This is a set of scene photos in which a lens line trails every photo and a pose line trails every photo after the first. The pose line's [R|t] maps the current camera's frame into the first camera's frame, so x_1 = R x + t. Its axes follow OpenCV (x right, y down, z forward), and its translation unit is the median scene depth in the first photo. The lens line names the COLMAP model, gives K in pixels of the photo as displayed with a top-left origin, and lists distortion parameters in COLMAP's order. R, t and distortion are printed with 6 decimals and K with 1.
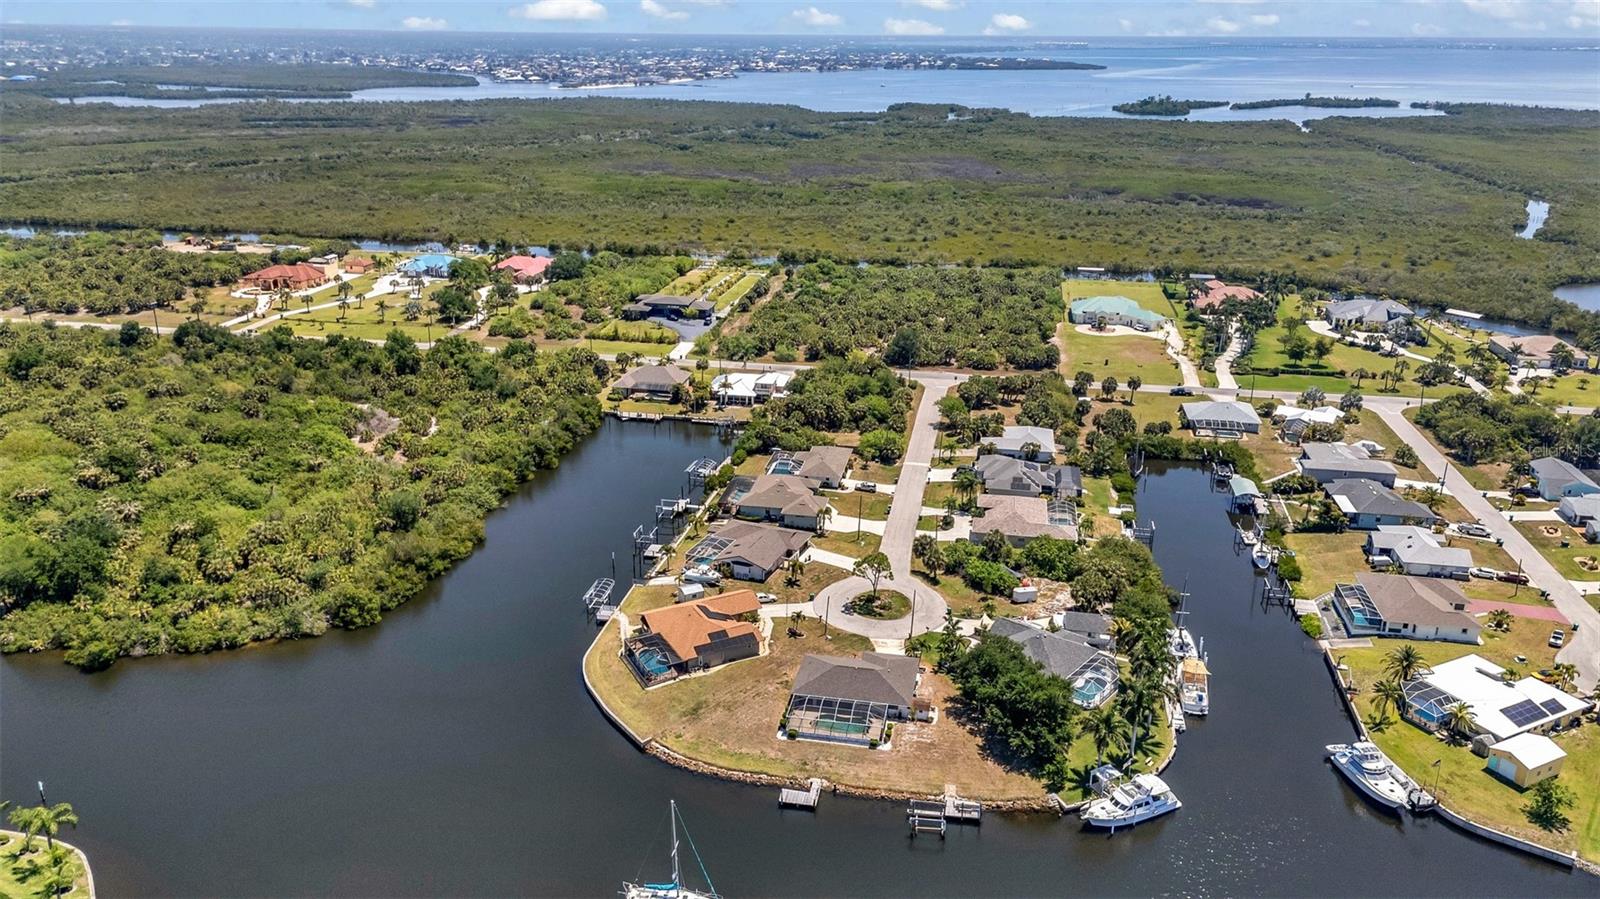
lens RADIAL K [[1169.5, 0, 799.2], [0, 1169.5, 454.2], [0, 0, 1]] dist [0.074855, -0.070590]
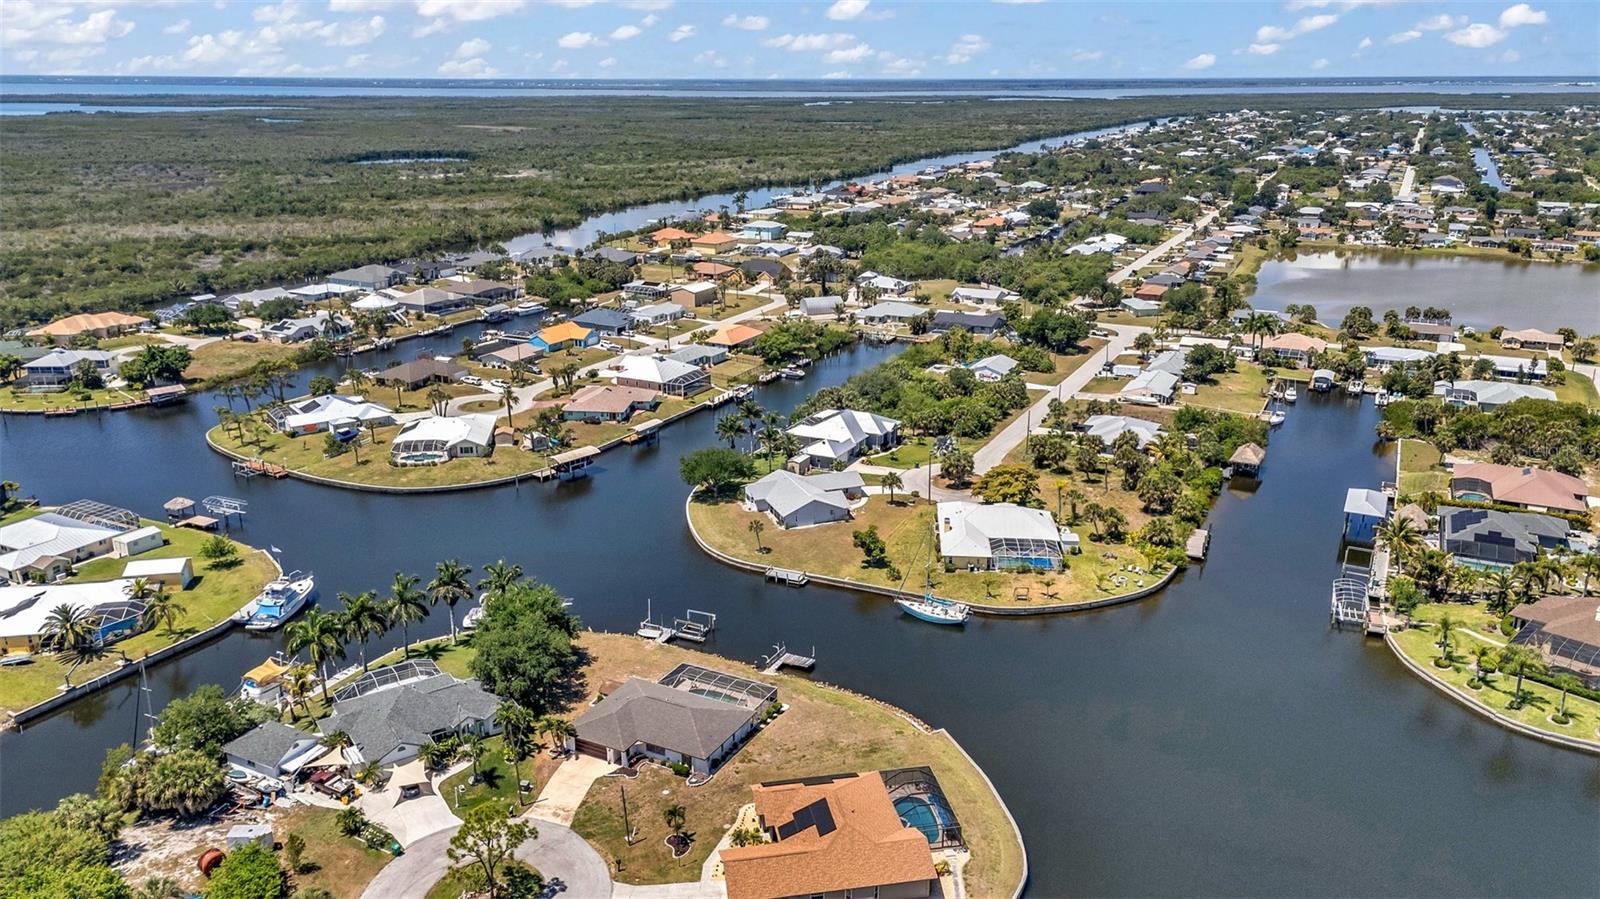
lens RADIAL K [[1165.0, 0, 798.5], [0, 1165.0, 459.1], [0, 0, 1]] dist [0.097650, -0.114204]
pose [[-0.957484, -0.098151, 0.271277, -0.151194], [0.089470, 0.792948, 0.602685, -0.266186], [-0.274262, 0.601332, -0.750453, 0.957839]]
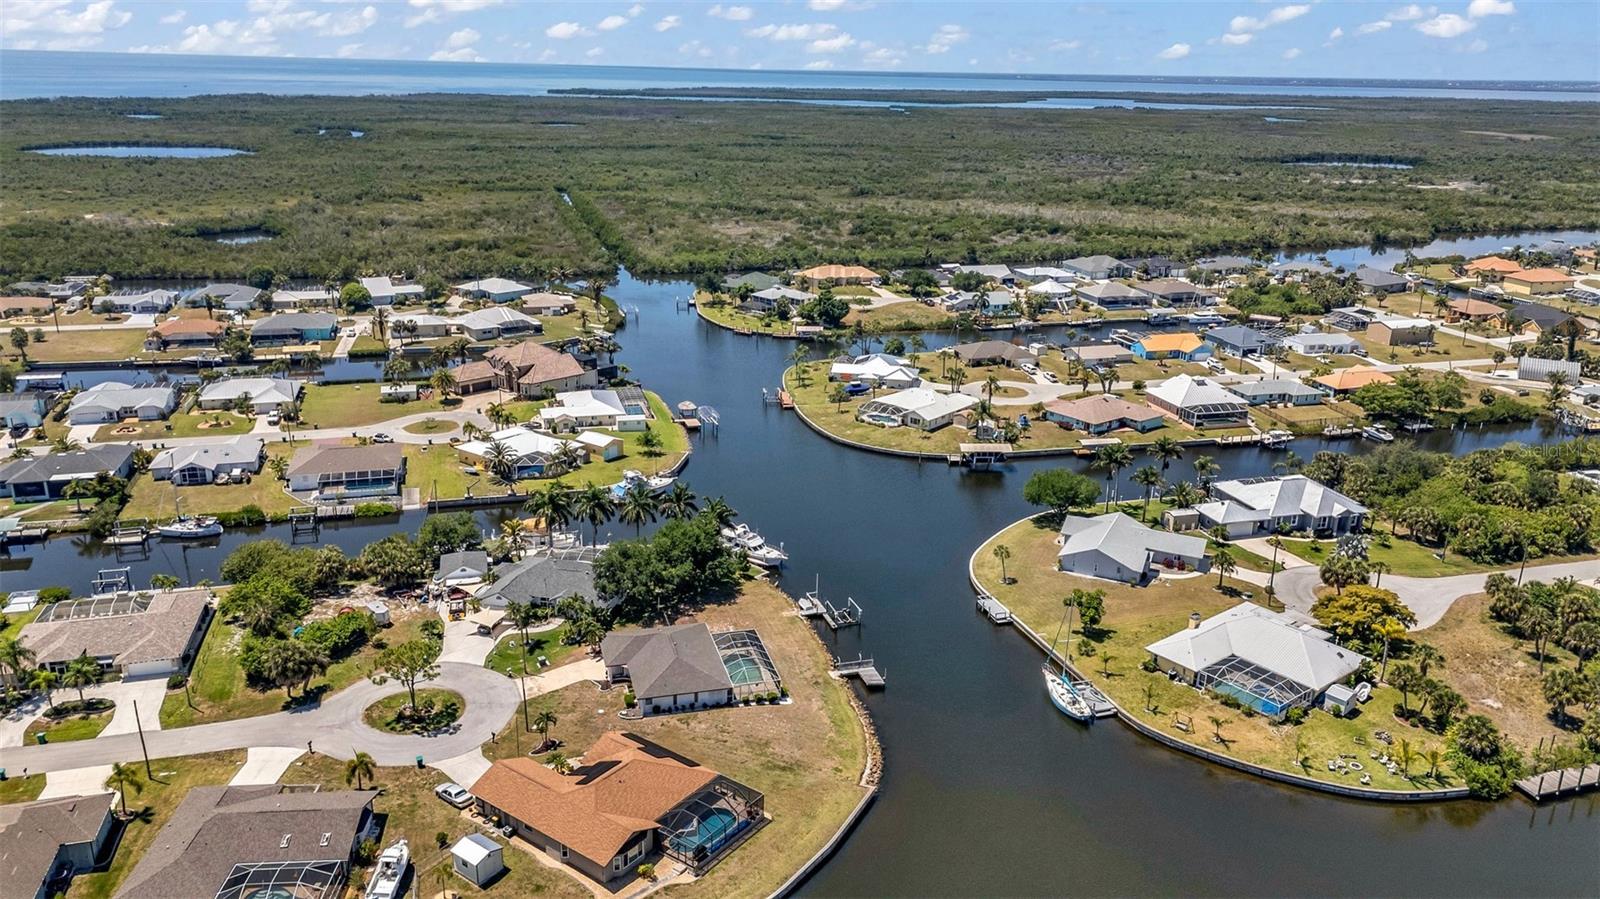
lens RADIAL K [[1169.5, 0, 799.2], [0, 1169.5, 454.2], [0, 0, 1]] dist [0.074855, -0.070590]
pose [[-0.439829, -0.296612, 0.847686, -0.433784], [0.284554, 0.849227, 0.444794, -0.184254], [-0.851810, 0.436845, -0.289112, 0.724032]]
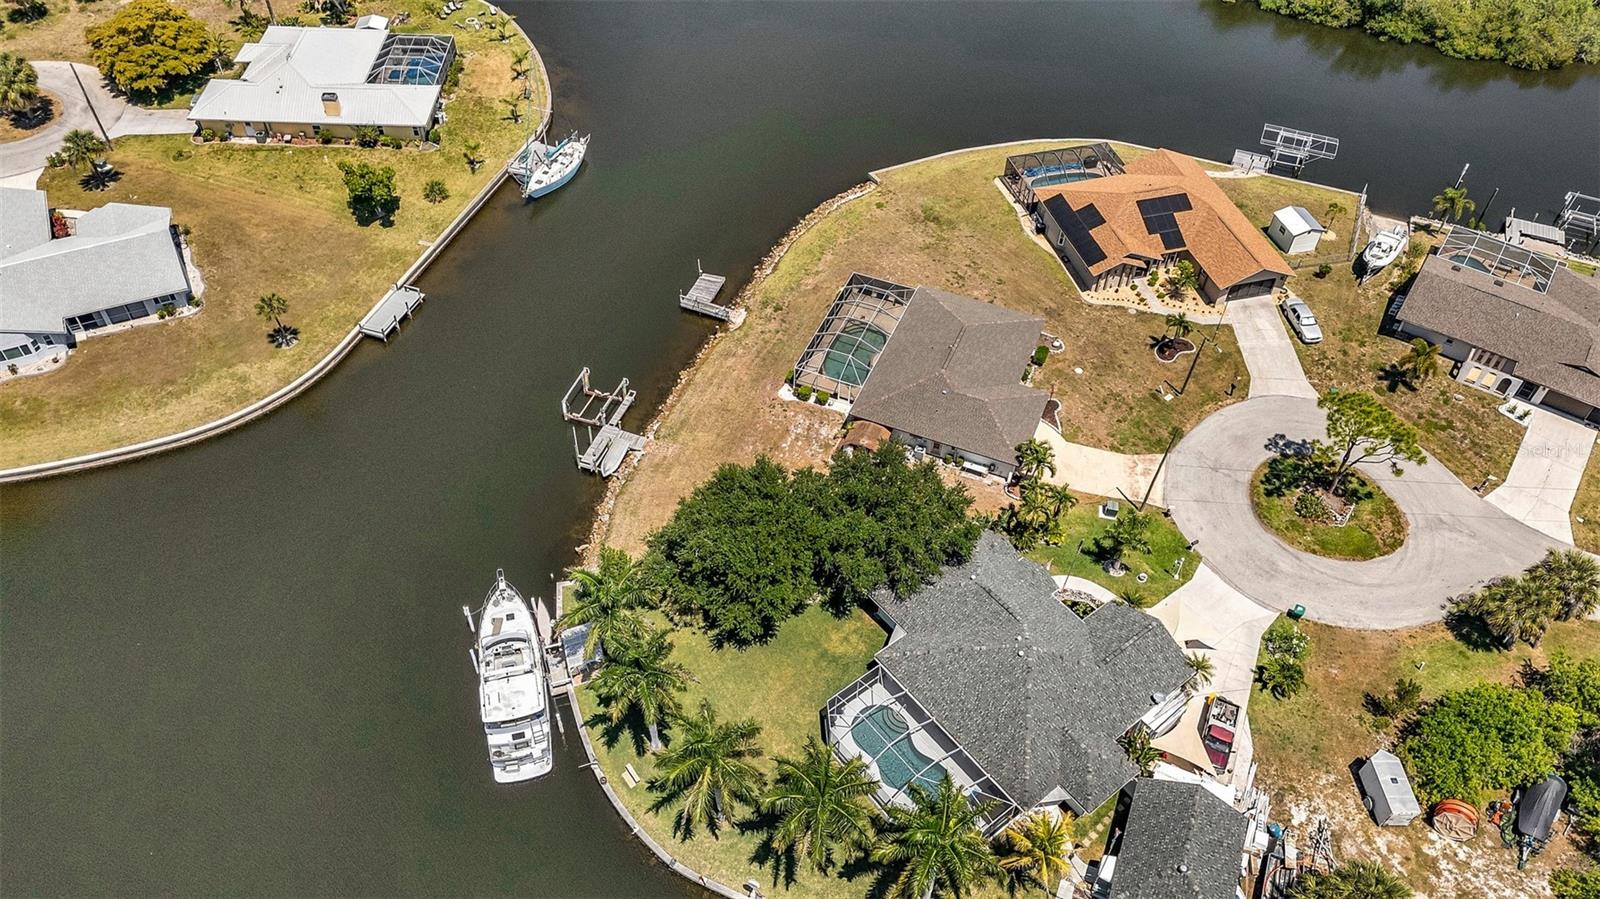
lens RADIAL K [[1159.5, 0, 800.0], [0, 1159.5, 449.5], [0, 0, 1]] dist [0.091150, -0.150904]
pose [[-0.208730, 0.708469, -0.674169, 0.304329], [-0.353105, 0.588256, 0.727510, -0.105020], [0.912003, 0.389905, 0.127377, 0.578315]]
